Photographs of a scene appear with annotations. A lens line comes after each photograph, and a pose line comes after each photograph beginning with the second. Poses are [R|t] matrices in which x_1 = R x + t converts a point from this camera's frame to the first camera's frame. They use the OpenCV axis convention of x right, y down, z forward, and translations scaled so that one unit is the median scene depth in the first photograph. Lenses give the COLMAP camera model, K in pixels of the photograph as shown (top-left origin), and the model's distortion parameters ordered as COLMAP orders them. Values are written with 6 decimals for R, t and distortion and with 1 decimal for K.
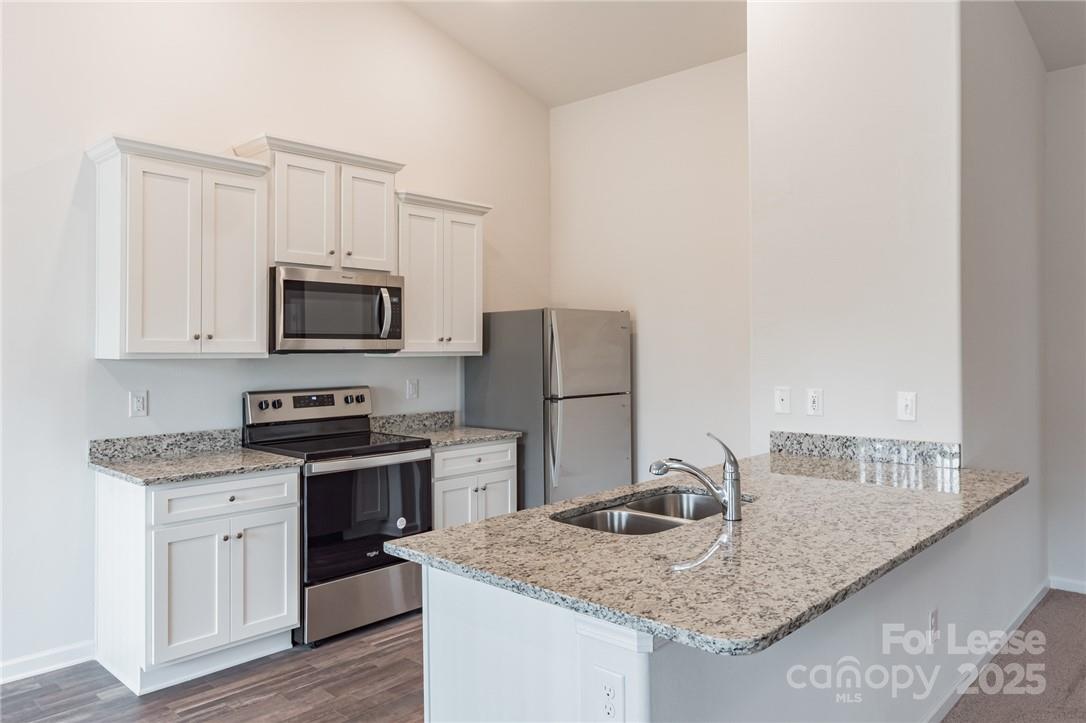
lens RADIAL K [[756.4, 0, 540.7], [0, 756.4, 345.2], [0, 0, 1]] dist [-0.007148, 0.001518]
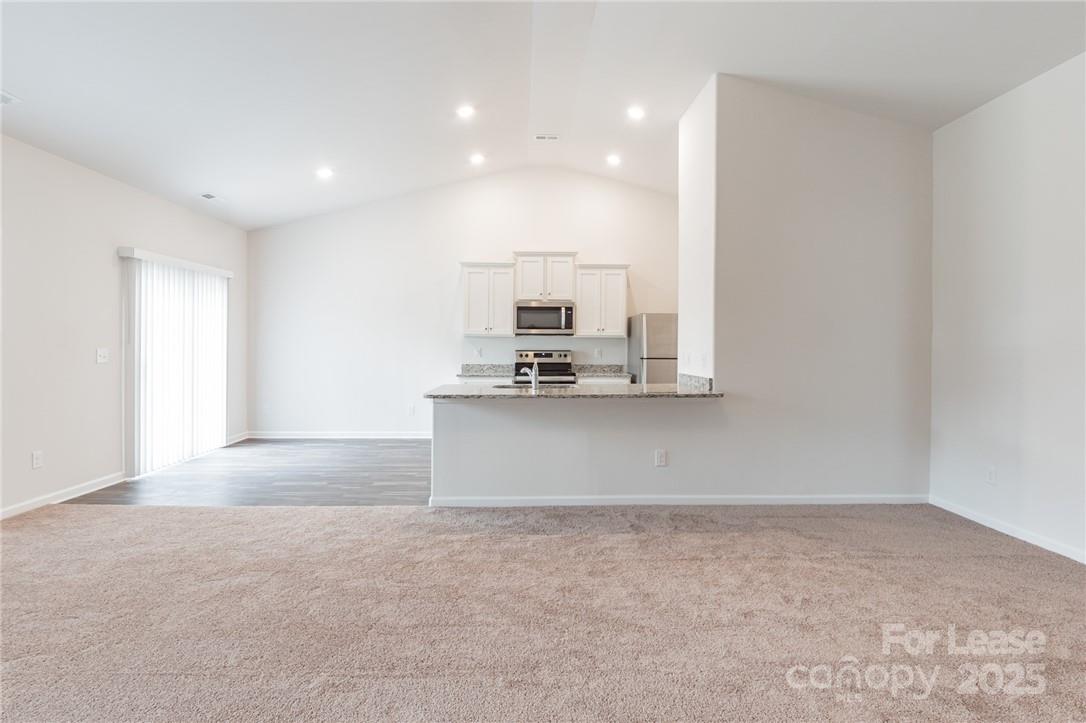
lens RADIAL K [[532.4, 0, 541.0], [0, 532.4, 345.7], [0, 0, 1]] dist [-0.012213, -0.002719]
pose [[0.705314, 0.010919, -0.708811, 0.977825], [-0.005932, 0.999937, 0.009501, 0.029252], [0.708871, -0.002497, 0.705334, -0.223418]]
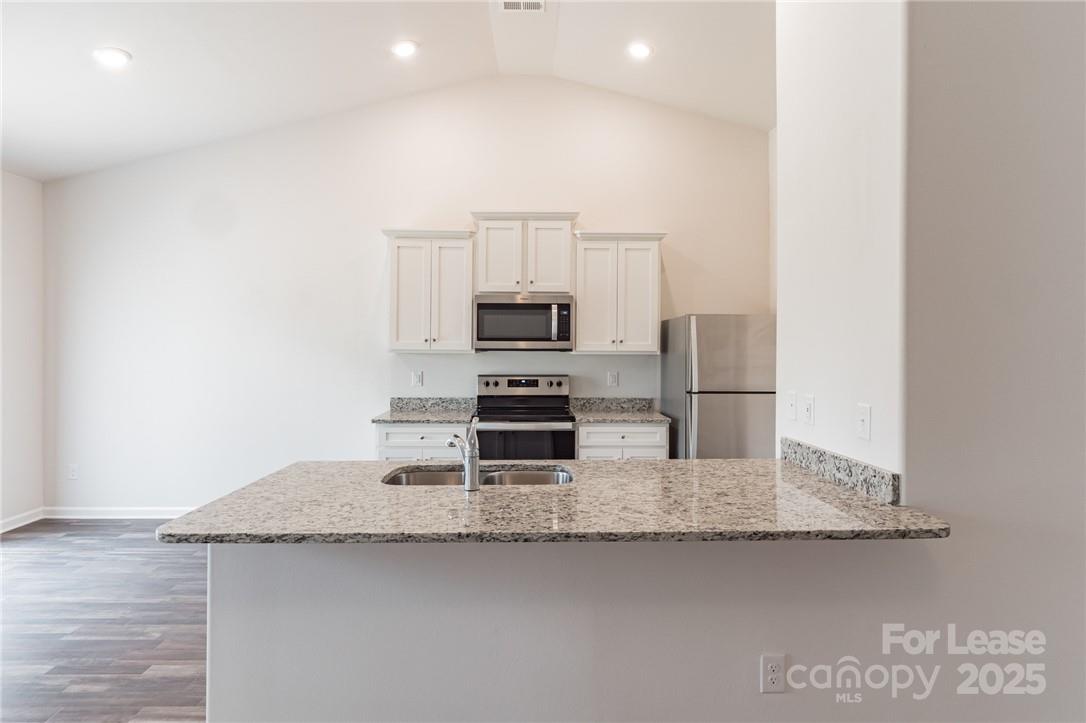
lens RADIAL K [[582.7, 0, 540.4], [0, 582.7, 350.9], [0, 0, 1]] dist [-0.006864, 0.002545]
pose [[0.695735, 0.010441, -0.718222, 0.587518], [-0.003566, 0.999932, 0.011081, -0.002536], [0.718289, -0.005148, 0.695725, 0.251176]]
